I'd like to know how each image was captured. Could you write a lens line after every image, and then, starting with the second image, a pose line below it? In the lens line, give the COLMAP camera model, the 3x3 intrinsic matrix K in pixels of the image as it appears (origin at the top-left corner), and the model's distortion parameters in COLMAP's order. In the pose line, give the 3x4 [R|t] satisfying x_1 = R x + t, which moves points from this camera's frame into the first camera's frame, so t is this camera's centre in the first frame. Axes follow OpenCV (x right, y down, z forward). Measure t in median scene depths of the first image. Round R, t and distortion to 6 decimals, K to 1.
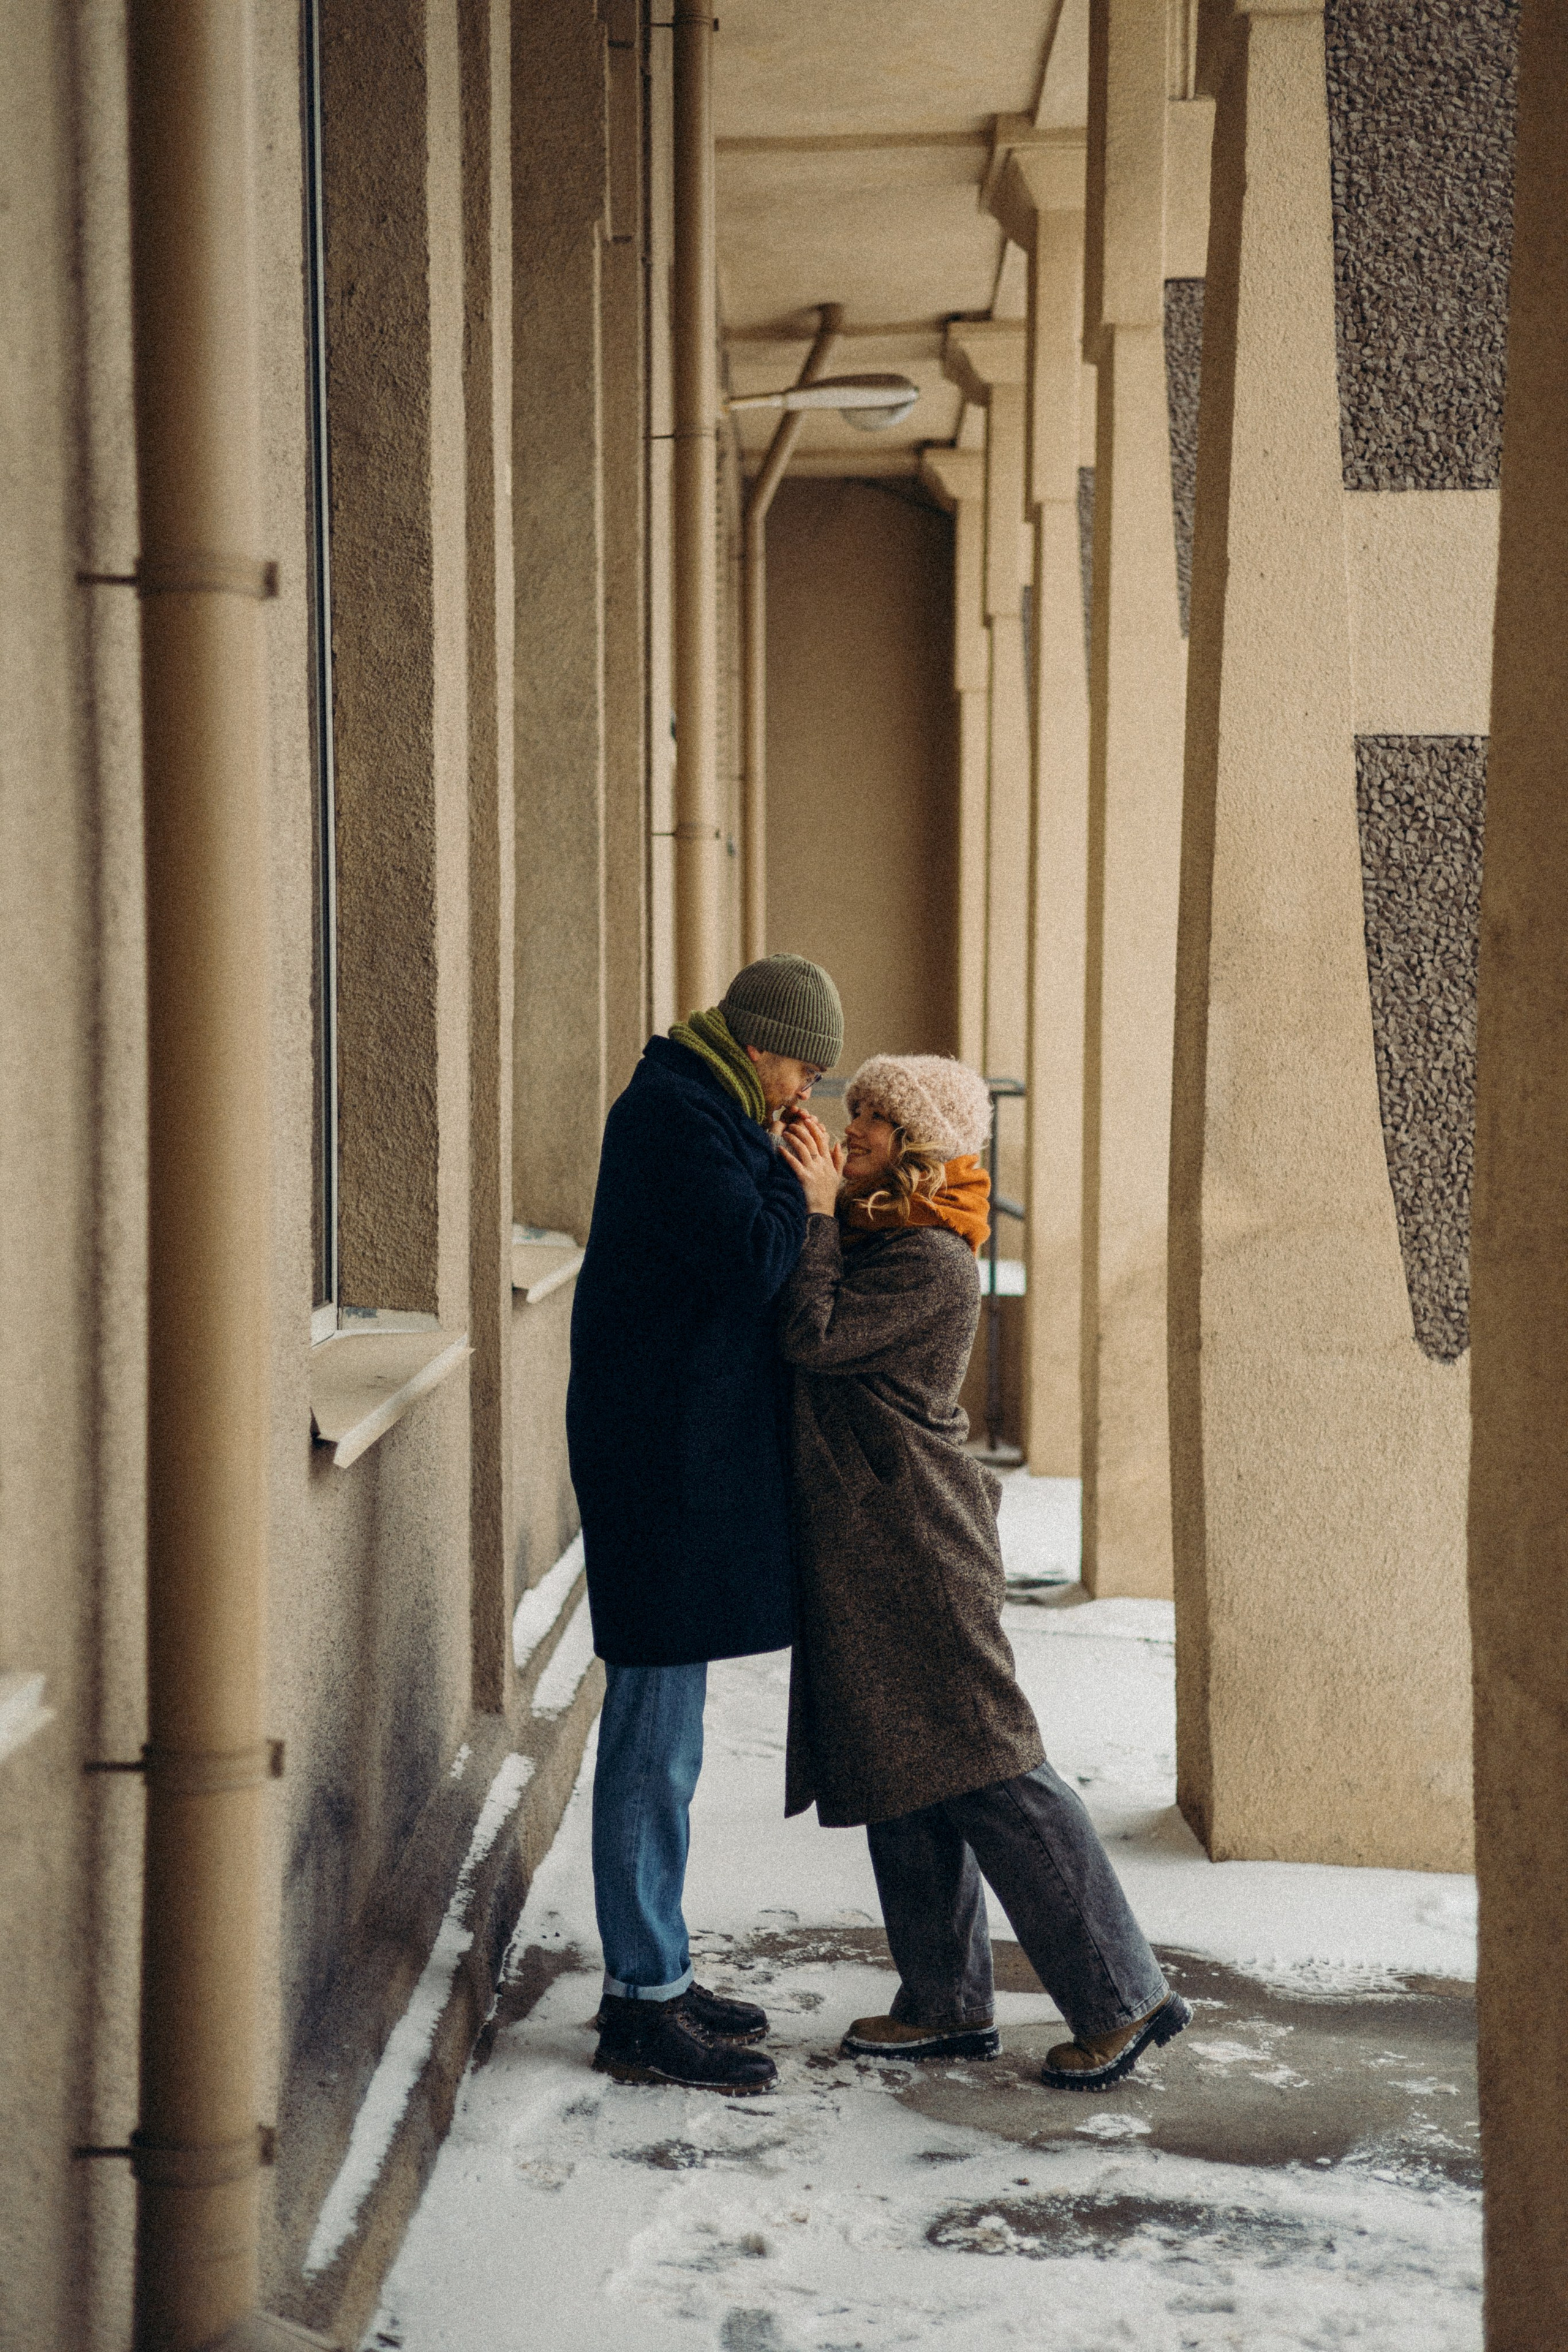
lens RADIAL K [[3387.7, 0, 788.5], [0, 3387.7, 1179.4], [0, 0, 1]] dist [0.352653, -0.868681]
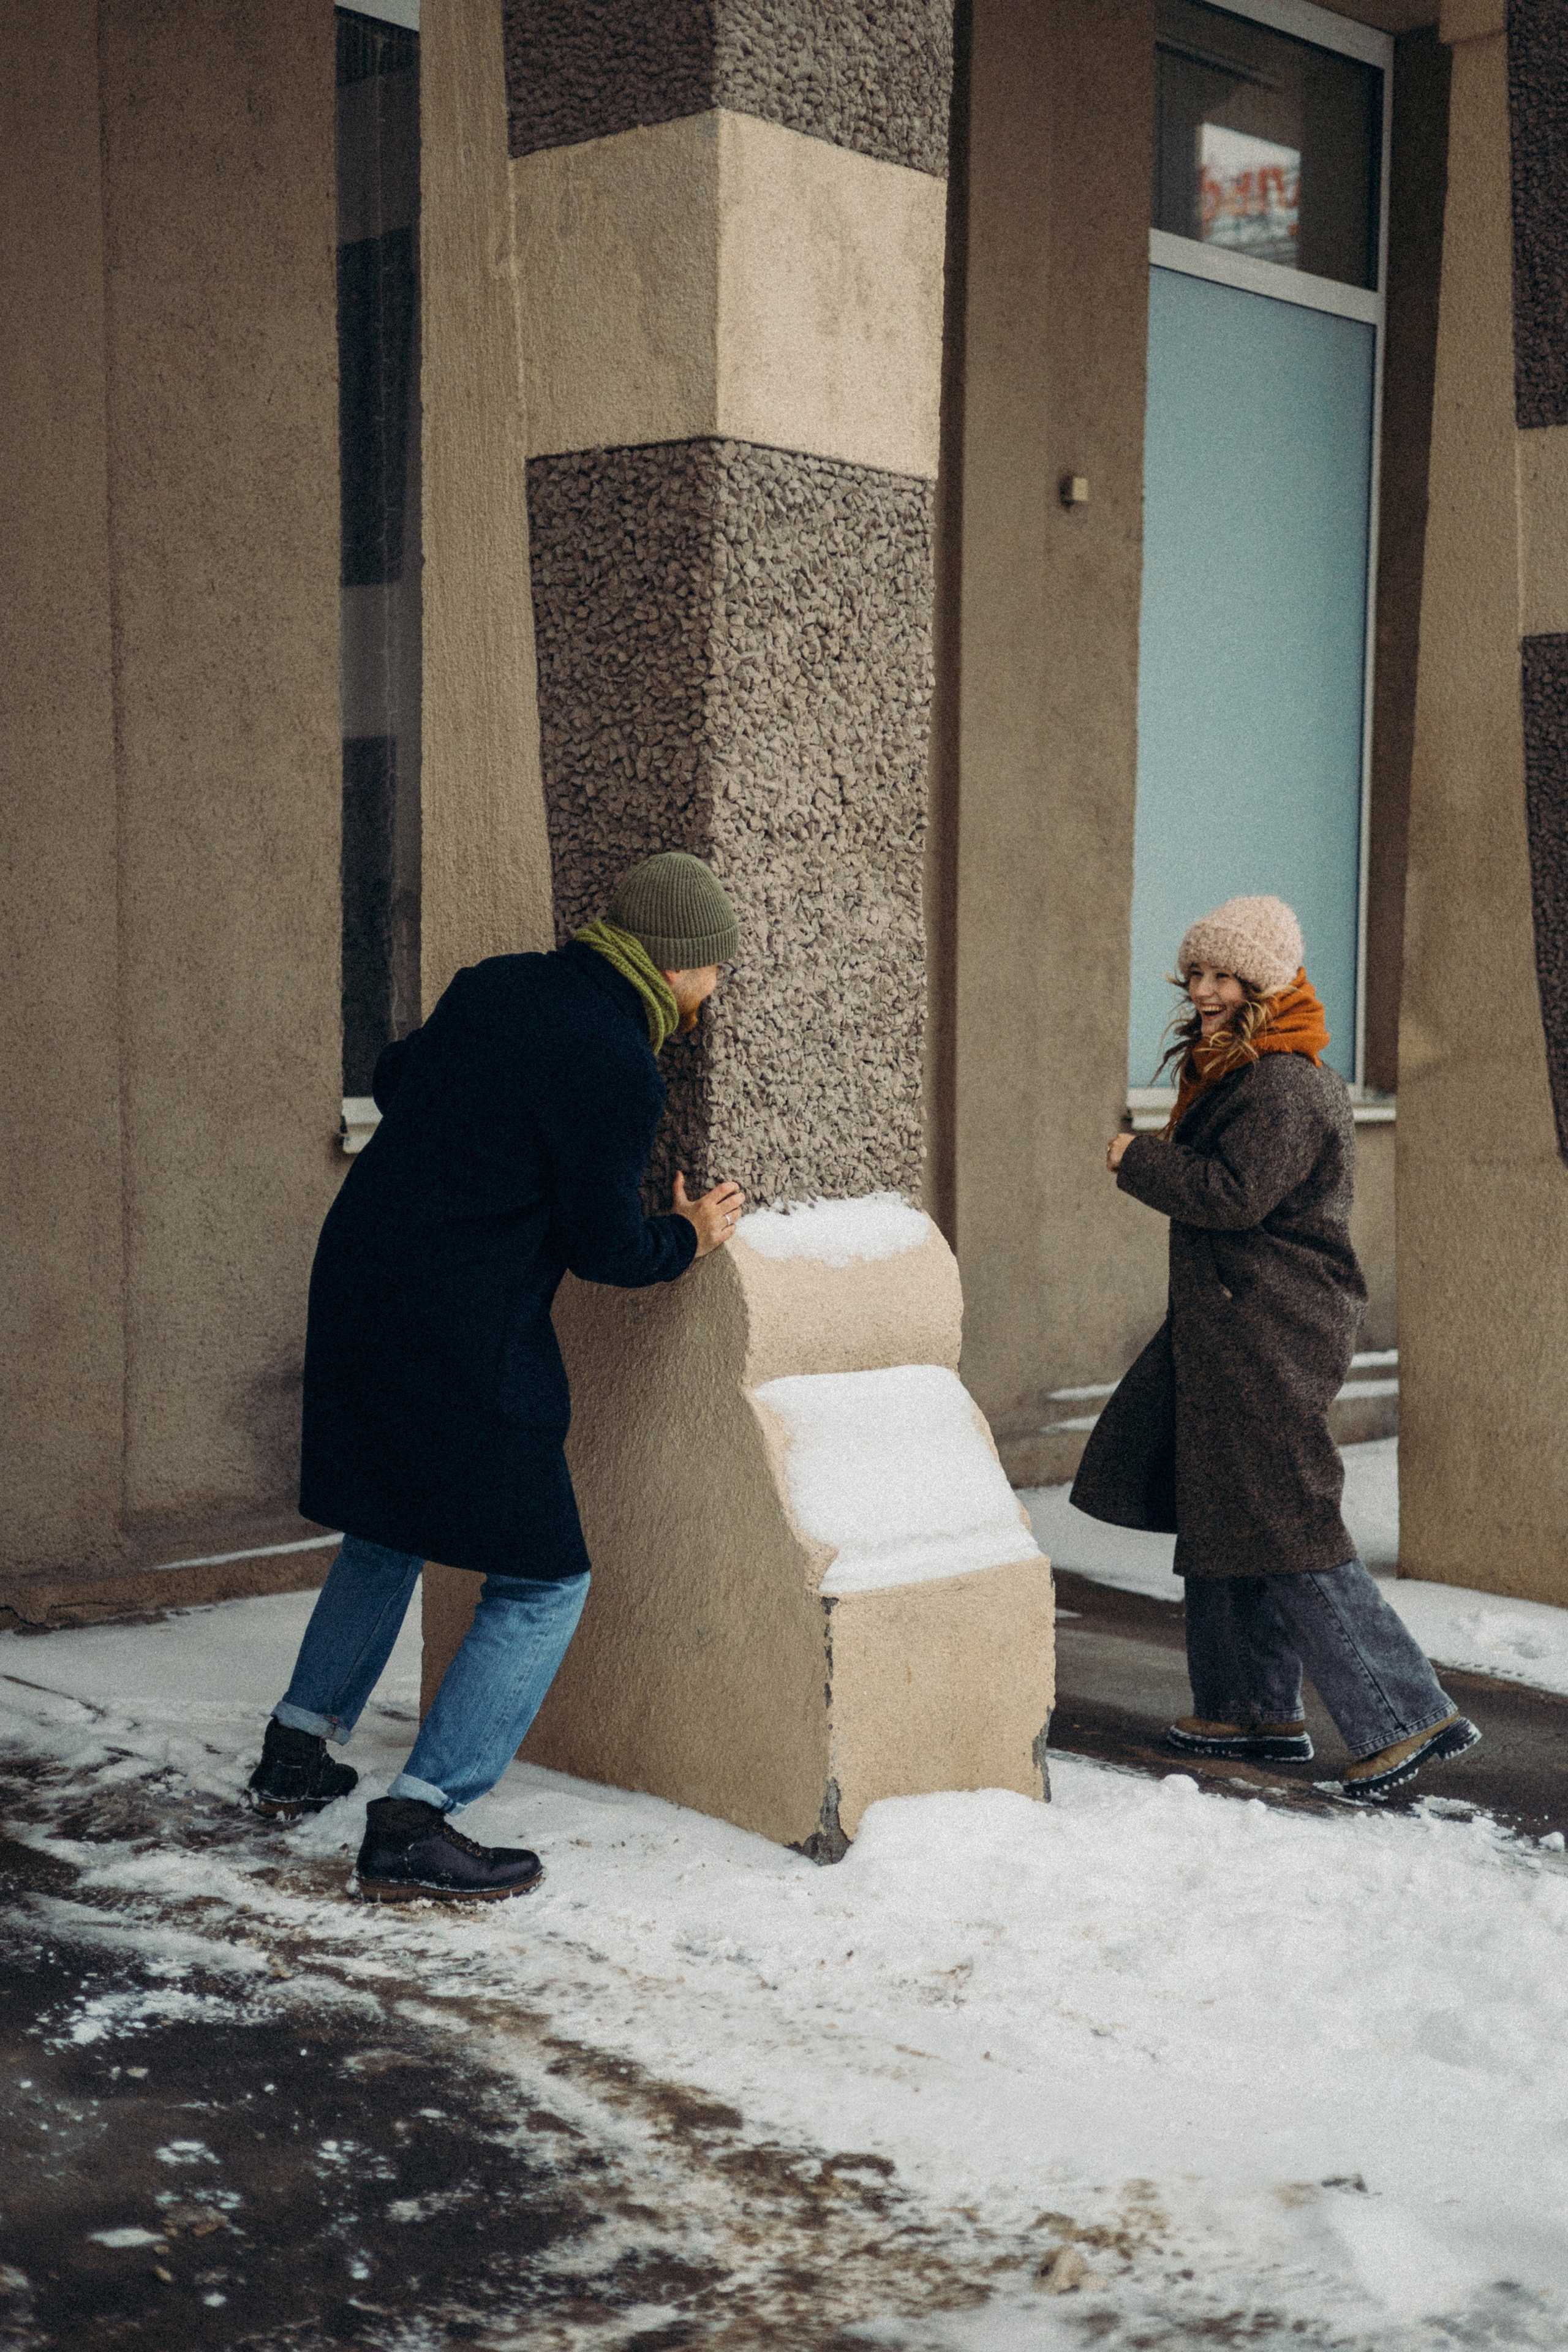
lens RADIAL K [[3387.7, 0, 788.5], [0, 3387.7, 1179.4], [0, 0, 1]] dist [0.352653, -0.868681]
pose [[0.775403, 0.024991, -0.630972, 0.720053], [-0.029729, 0.999553, 0.003055, 0.059498], [0.630767, 0.016389, 0.775799, -0.069582]]
